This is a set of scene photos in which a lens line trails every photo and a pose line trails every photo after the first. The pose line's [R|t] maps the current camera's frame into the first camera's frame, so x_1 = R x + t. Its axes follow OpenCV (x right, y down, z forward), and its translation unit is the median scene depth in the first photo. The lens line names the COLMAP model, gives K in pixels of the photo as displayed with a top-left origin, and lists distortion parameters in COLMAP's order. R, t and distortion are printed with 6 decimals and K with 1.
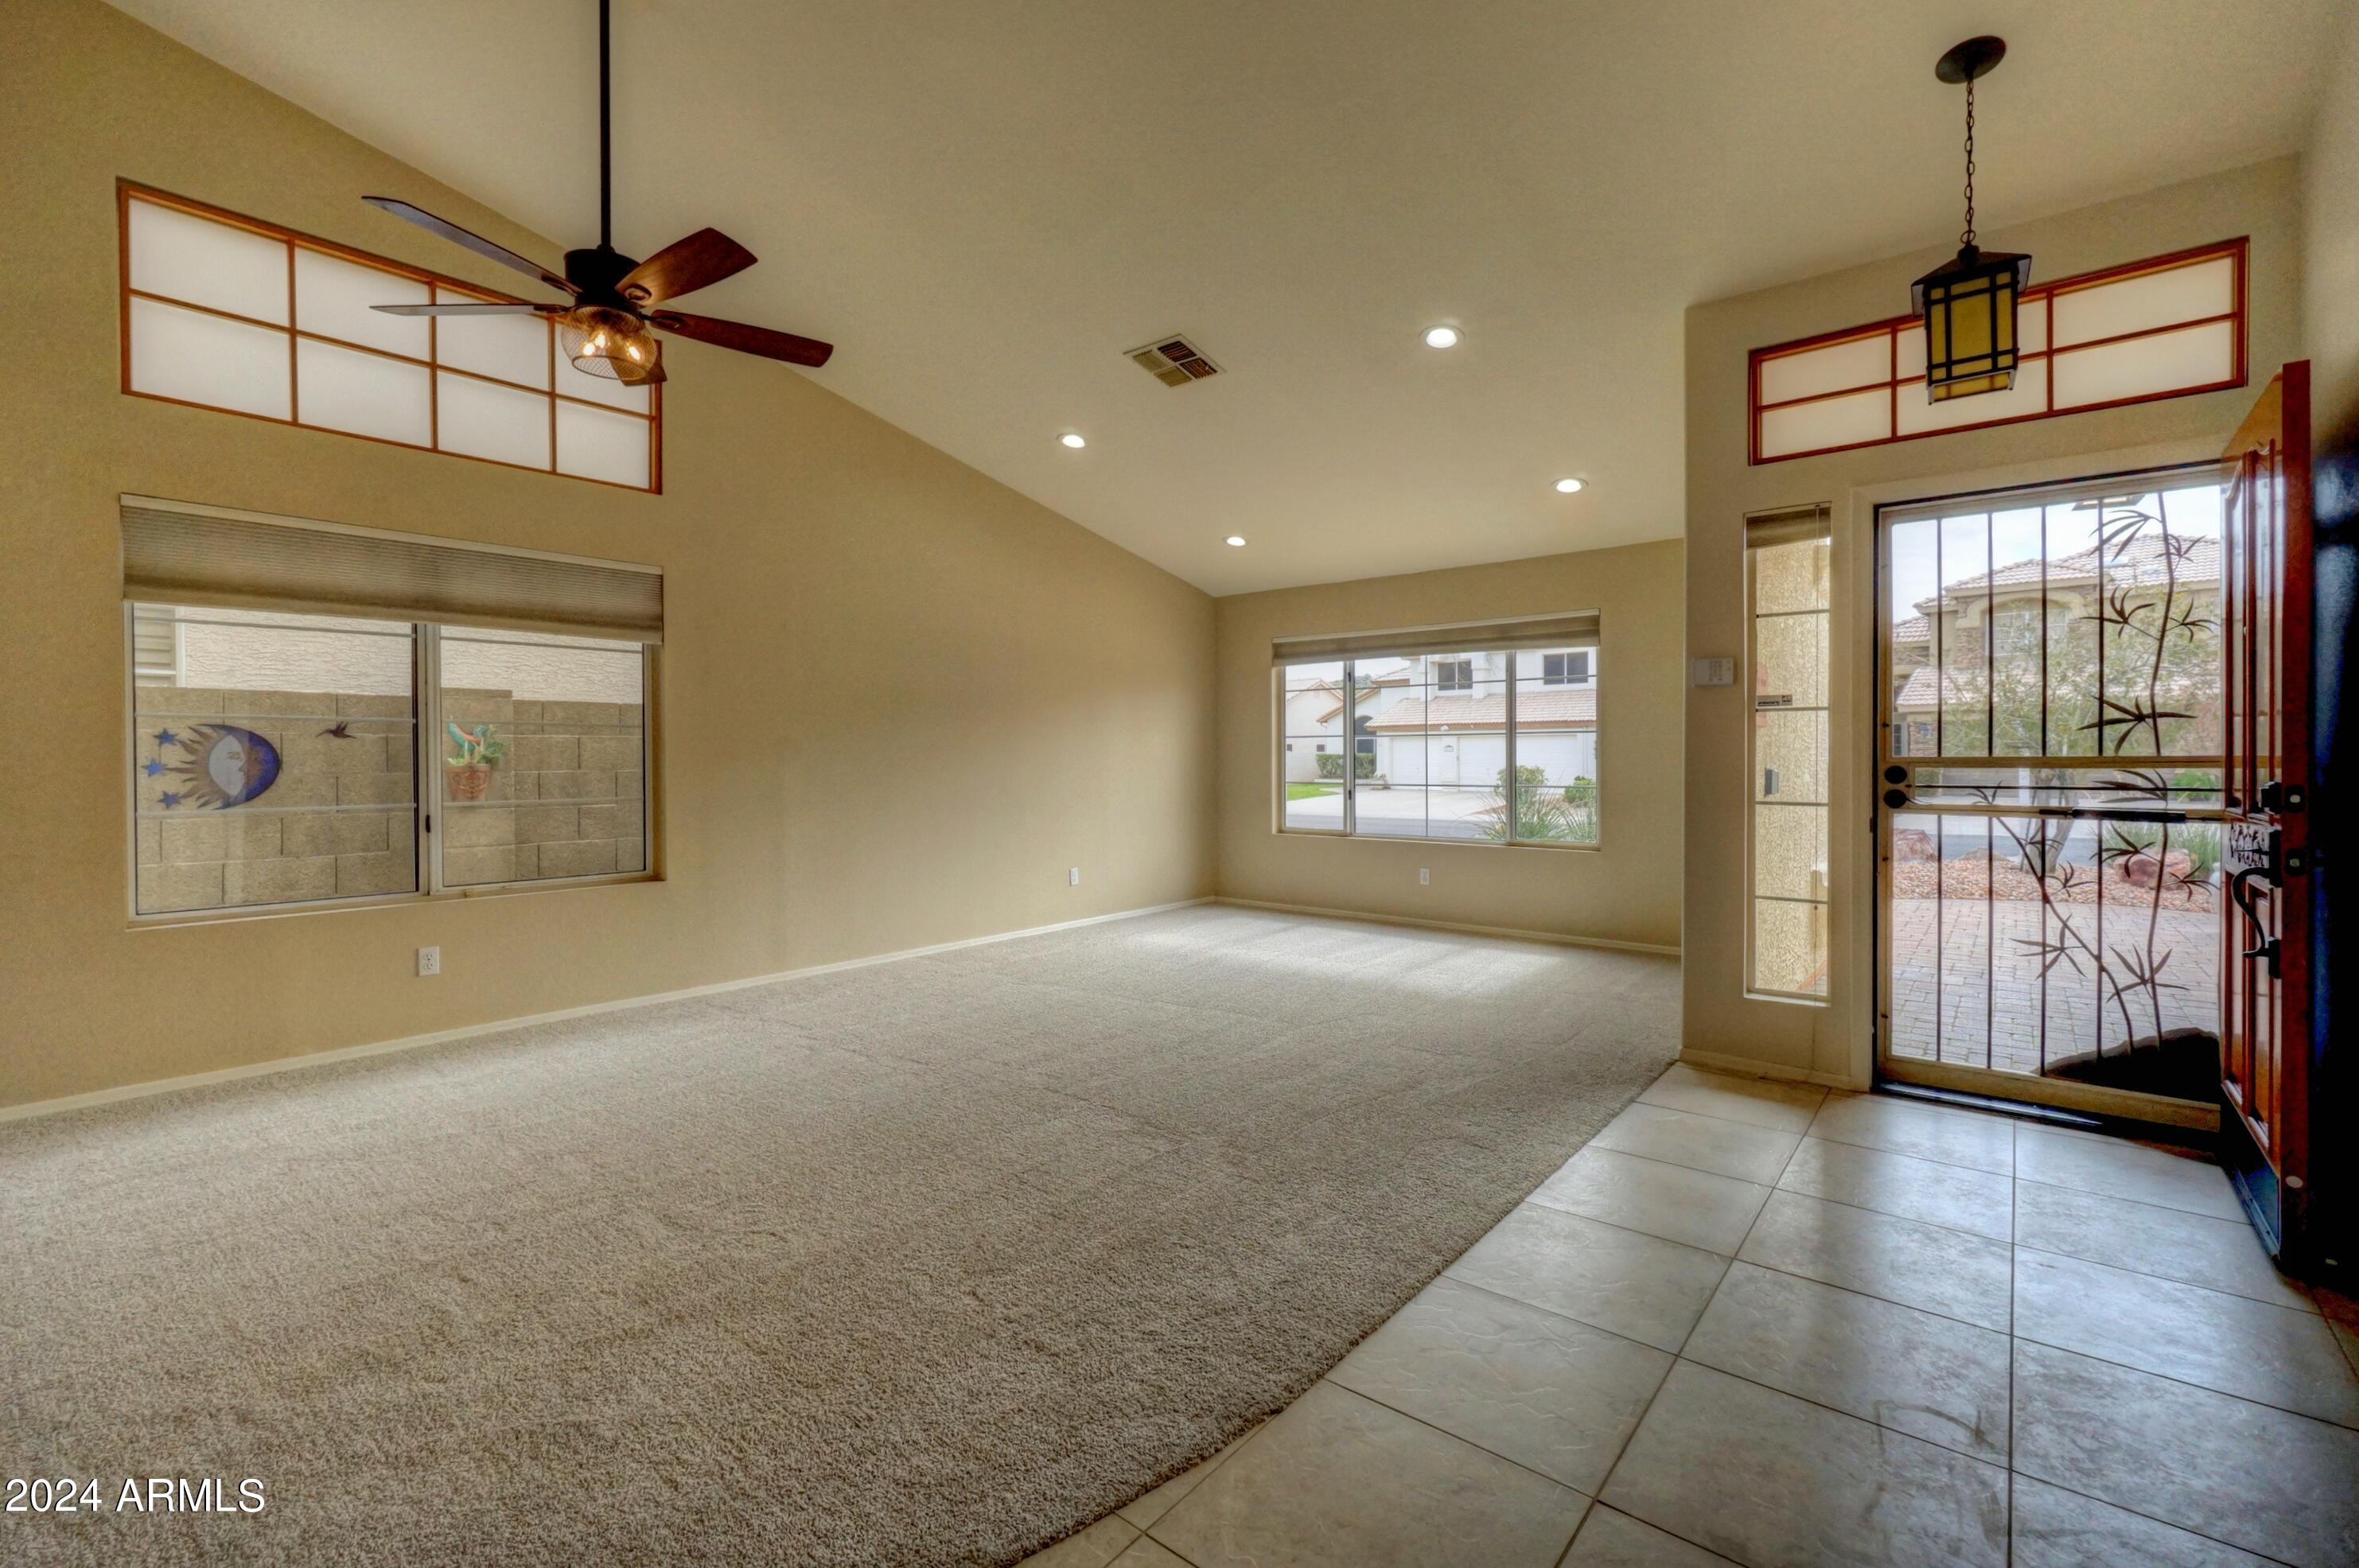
lens RADIAL K [[1018.6, 0, 1179.6], [0, 1018.6, 771.0], [0, 0, 1]] dist [-0.007330, 0.002143]
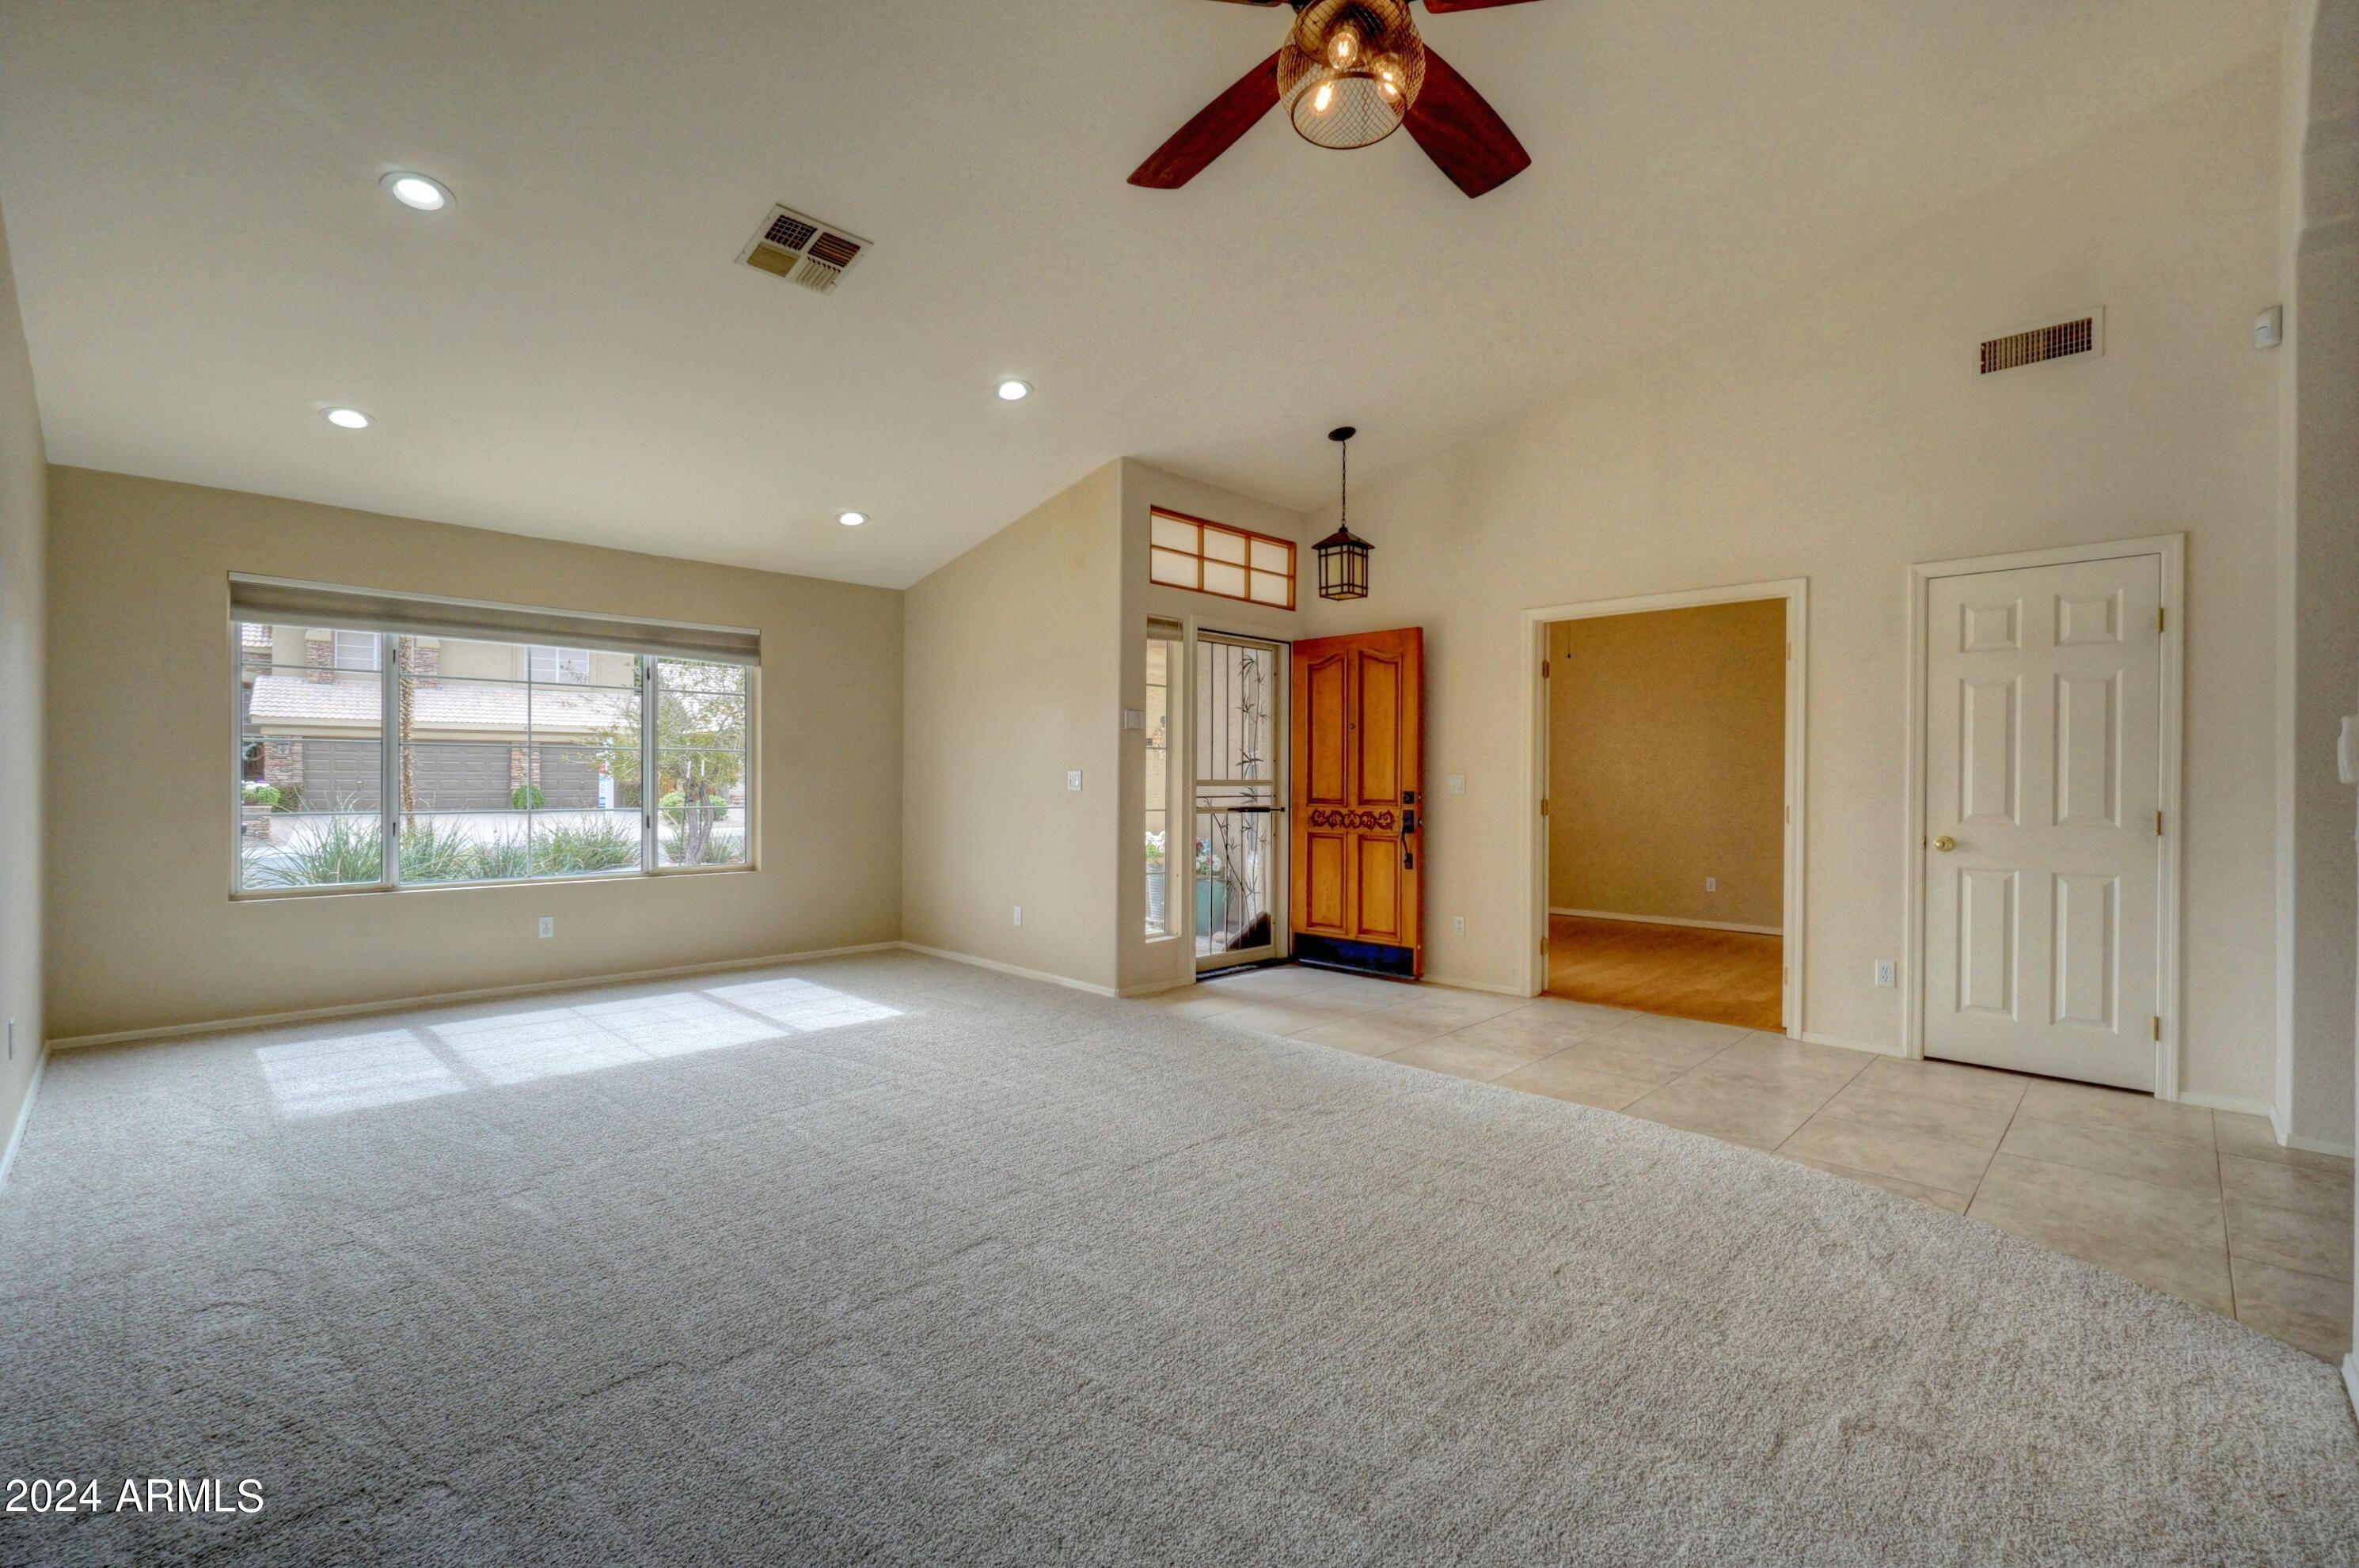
lens RADIAL K [[1018.6, 0, 1175.4], [0, 1018.6, 781.8], [0, 0, 1]] dist [-0.007330, 0.002143]
pose [[0.083694, -0.002192, 0.996489, -0.967664], [0.007445, 0.999971, 0.001574, -0.013315], [-0.996464, 0.007287, 0.083708, 0.890371]]
